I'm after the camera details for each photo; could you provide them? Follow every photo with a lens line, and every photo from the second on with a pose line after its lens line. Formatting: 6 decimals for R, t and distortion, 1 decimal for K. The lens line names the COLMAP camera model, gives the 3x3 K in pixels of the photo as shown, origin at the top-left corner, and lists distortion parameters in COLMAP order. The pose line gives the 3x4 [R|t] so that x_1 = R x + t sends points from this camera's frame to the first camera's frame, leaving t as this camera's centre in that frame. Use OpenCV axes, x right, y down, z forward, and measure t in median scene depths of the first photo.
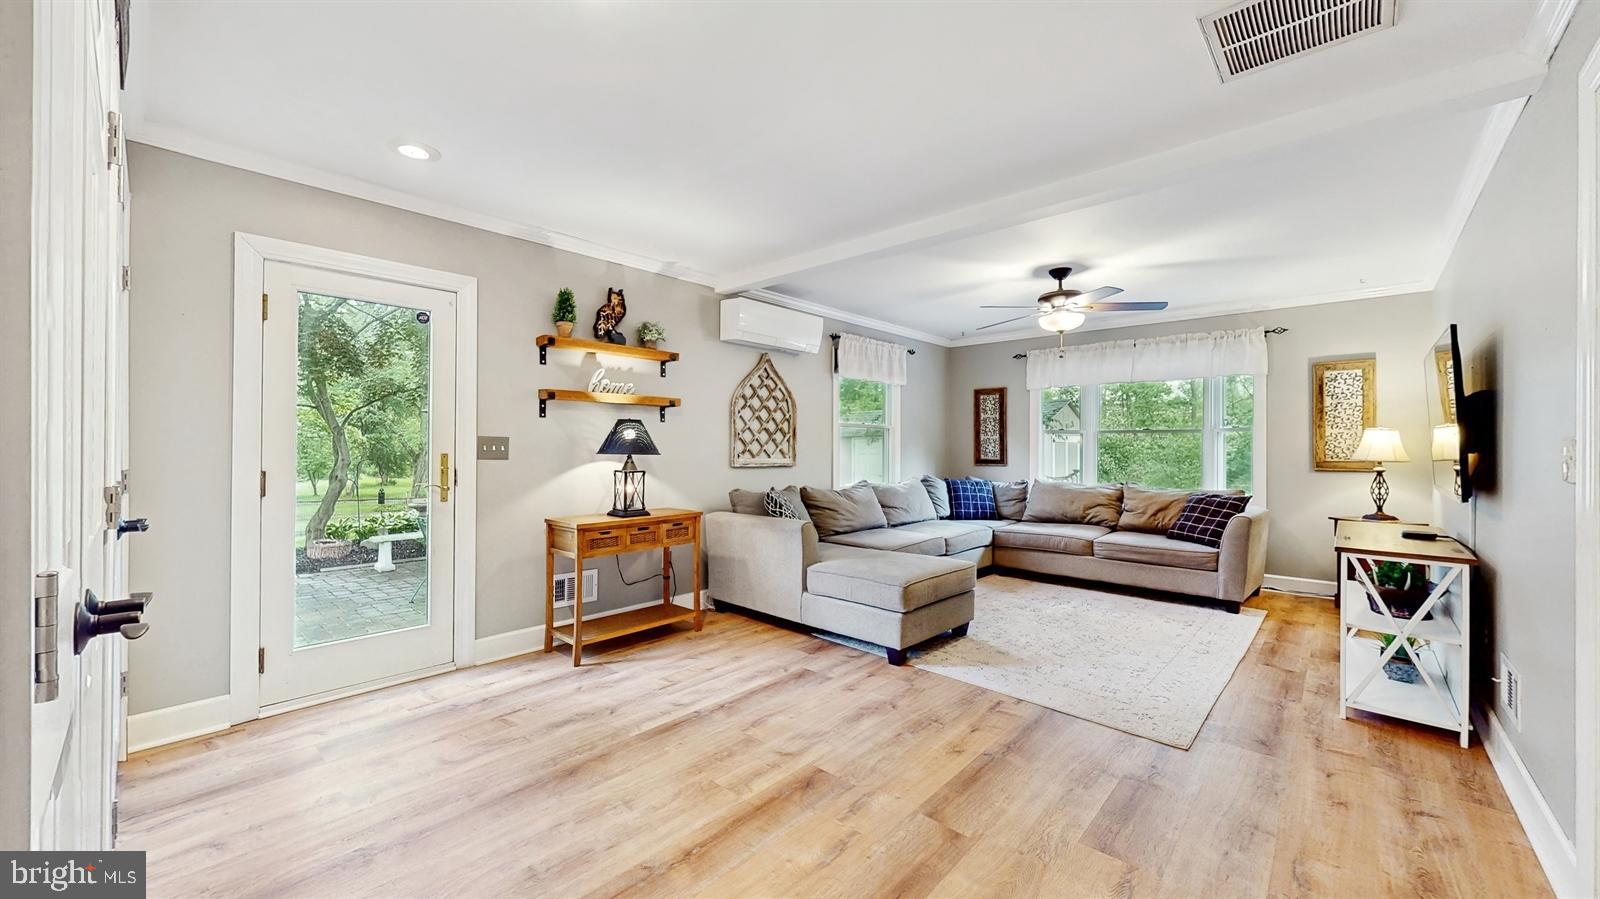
lens RADIAL K [[598.8, 0, 796.6], [0, 598.8, 455.5], [0, 0, 1]] dist [-0.001399, -0.000315]
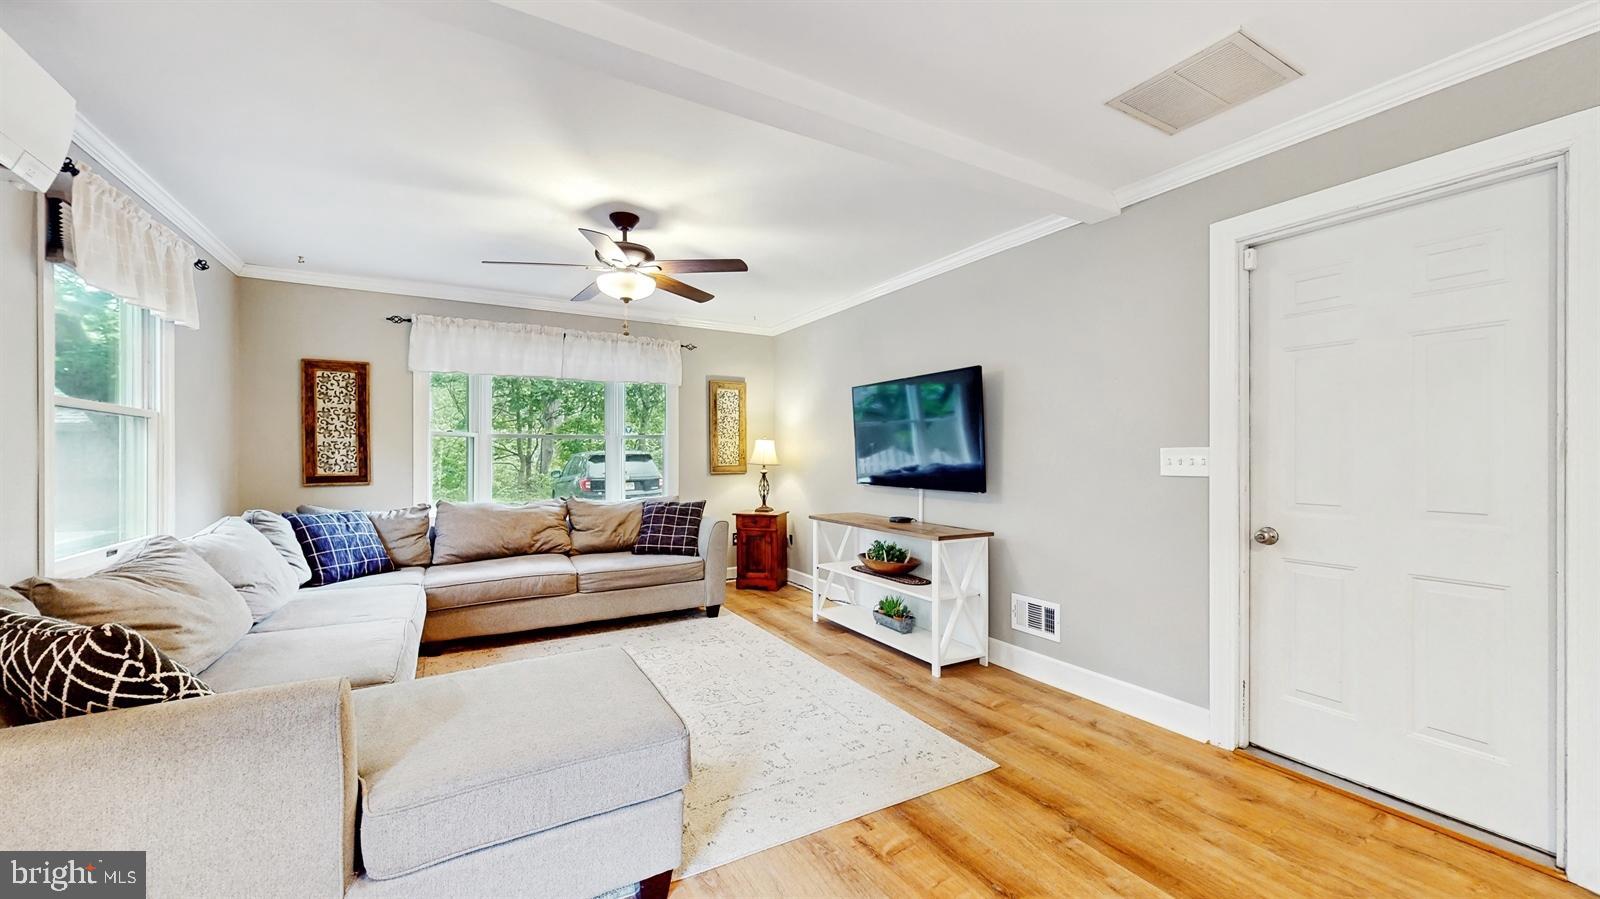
lens RADIAL K [[598.8, 0, 796.6], [0, 598.8, 455.5], [0, 0, 1]] dist [-0.001399, -0.000315]
pose [[0.291419, -0.006123, 0.956576, -0.183879], [0.017981, 0.999838, 0.000922, -0.008892], [-0.956427, 0.016932, 0.291482, 0.514784]]
